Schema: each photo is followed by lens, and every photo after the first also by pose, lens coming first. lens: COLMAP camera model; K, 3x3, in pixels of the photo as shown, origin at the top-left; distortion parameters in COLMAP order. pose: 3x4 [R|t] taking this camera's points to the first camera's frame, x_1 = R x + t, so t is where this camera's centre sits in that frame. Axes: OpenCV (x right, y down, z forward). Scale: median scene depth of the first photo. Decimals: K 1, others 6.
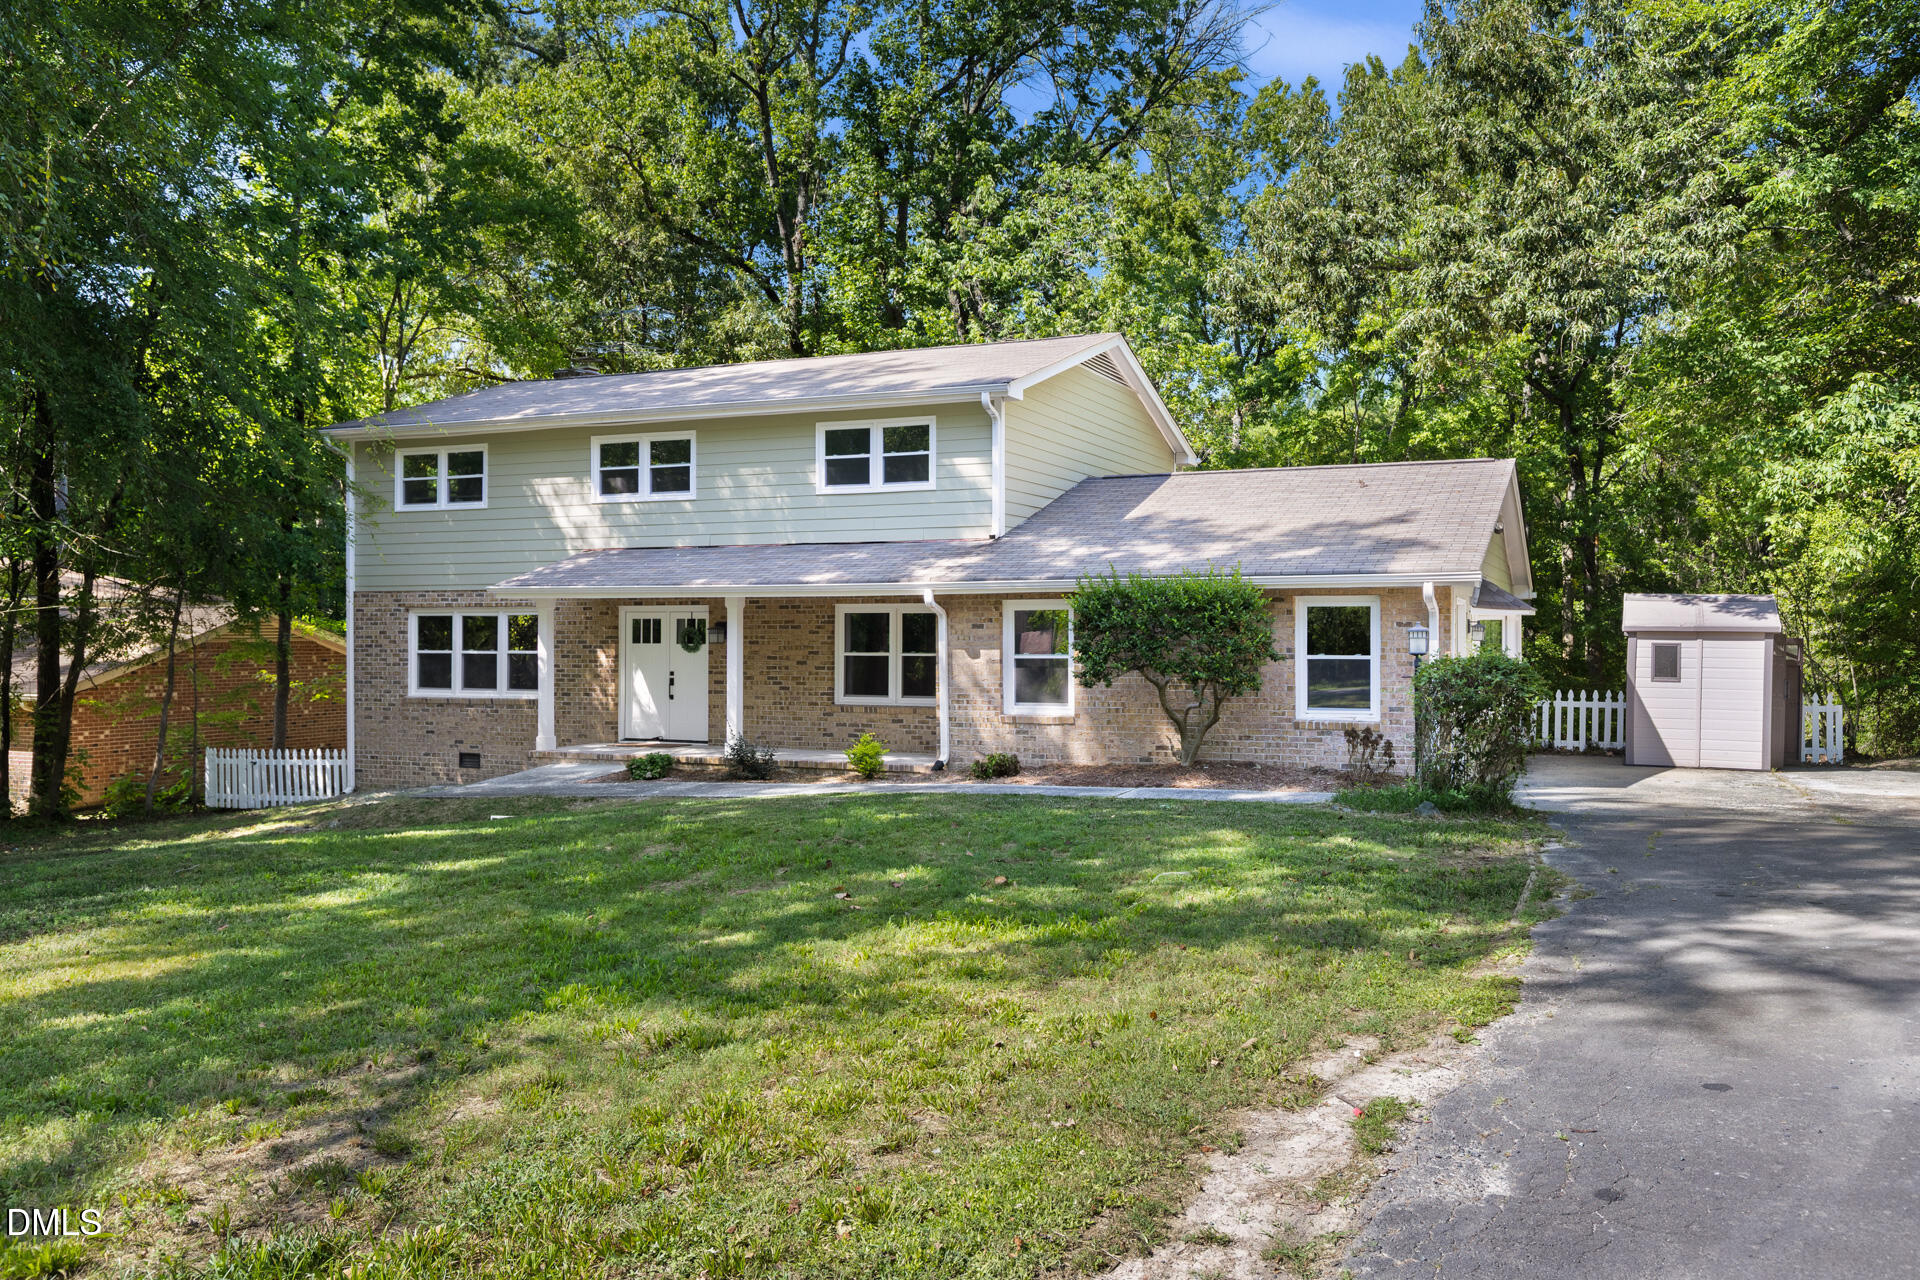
lens RADIAL K [[1351.8, 0, 978.8], [0, 1351.8, 613.6], [0, 0, 1]] dist [0.013396, -0.007290]
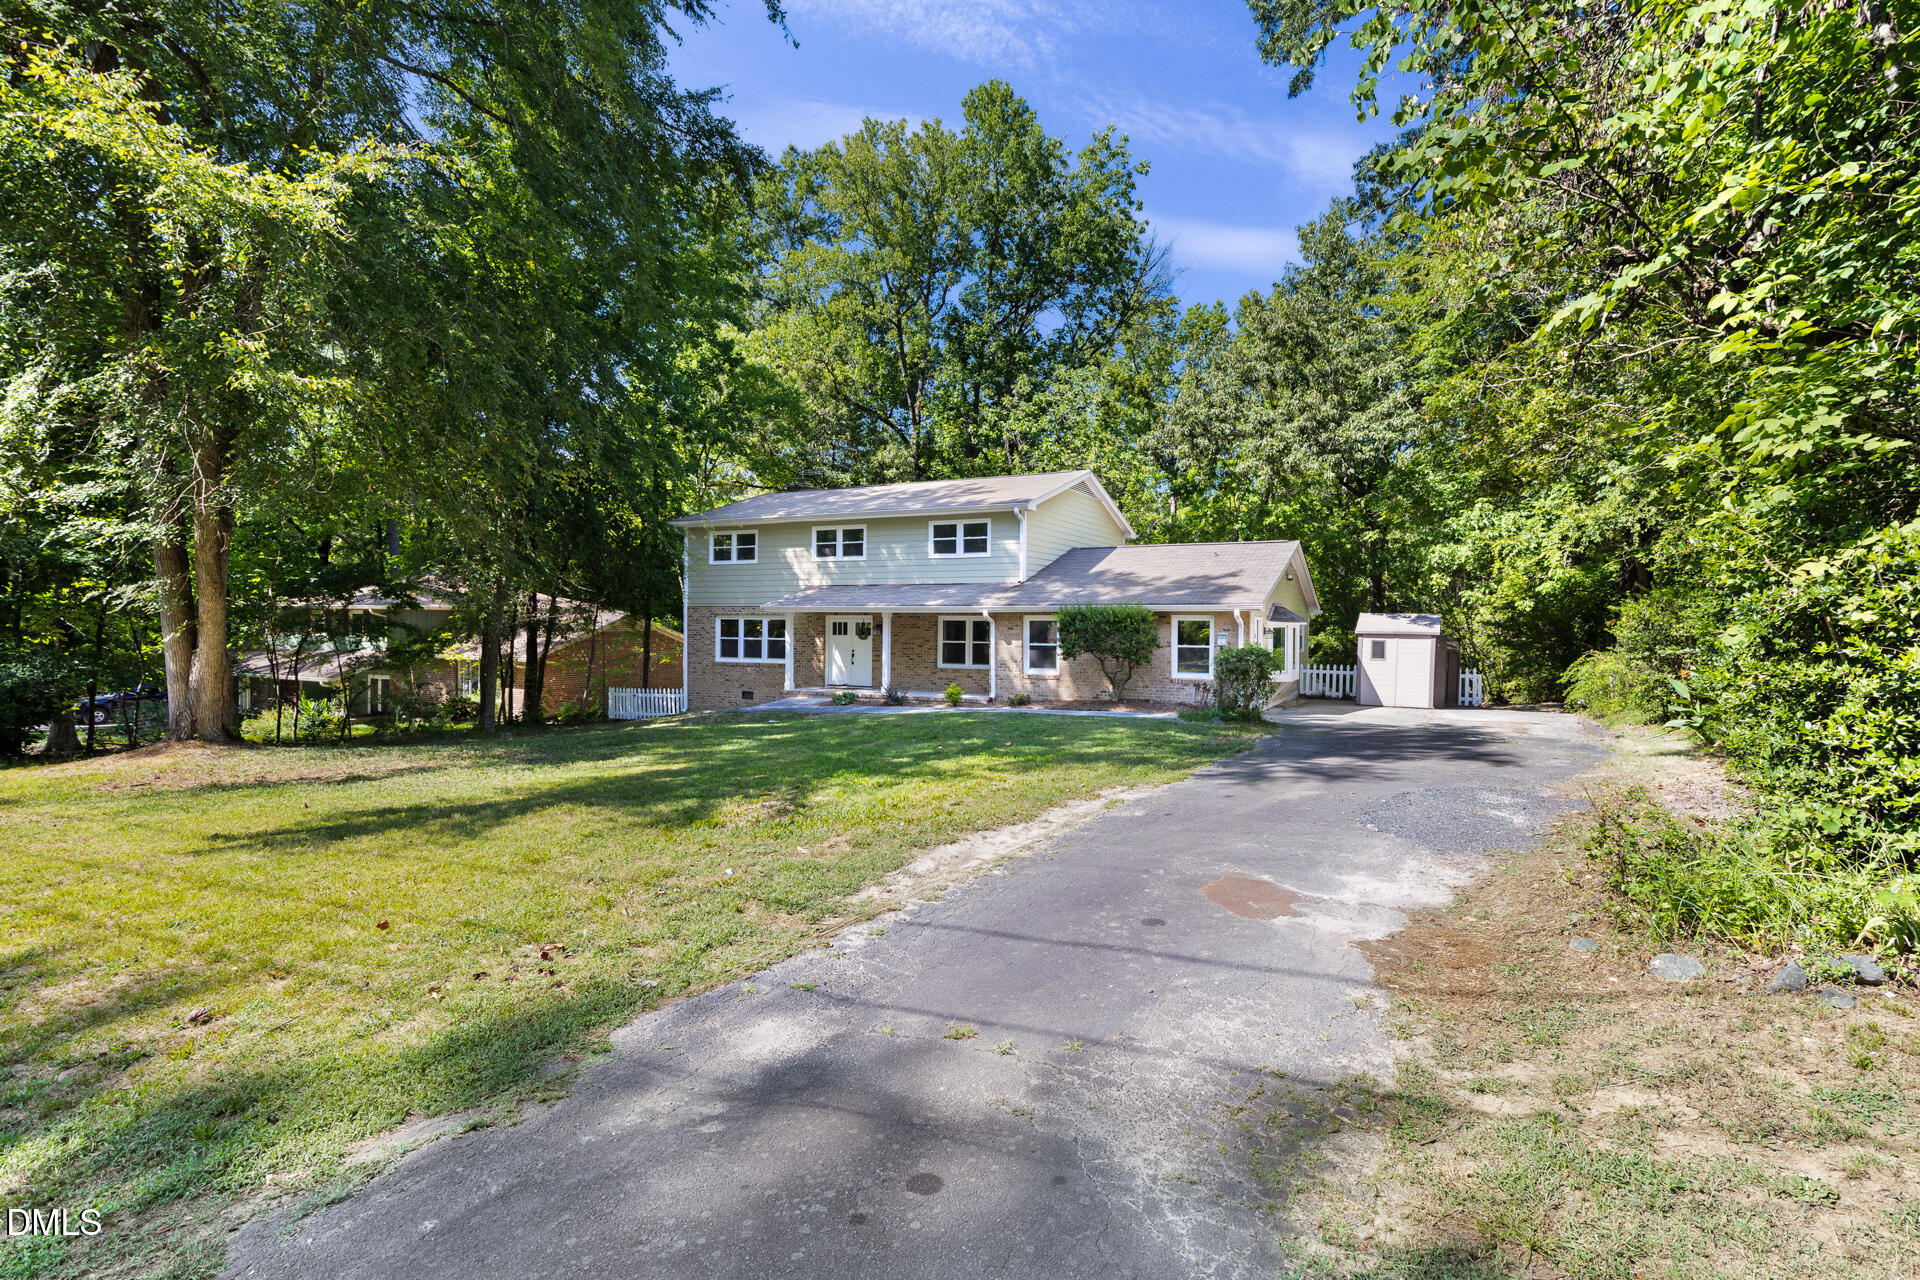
lens RADIAL K [[872.4, 0, 956.1], [0, 872.4, 602.6], [0, 0, 1]] dist [0.003547, 0.000053]
pose [[0.996472, 0.004682, -0.083791, 0.020840], [-0.005466, 0.999943, -0.009125, -0.013371], [0.083744, 0.009551, 0.996442, -0.215146]]
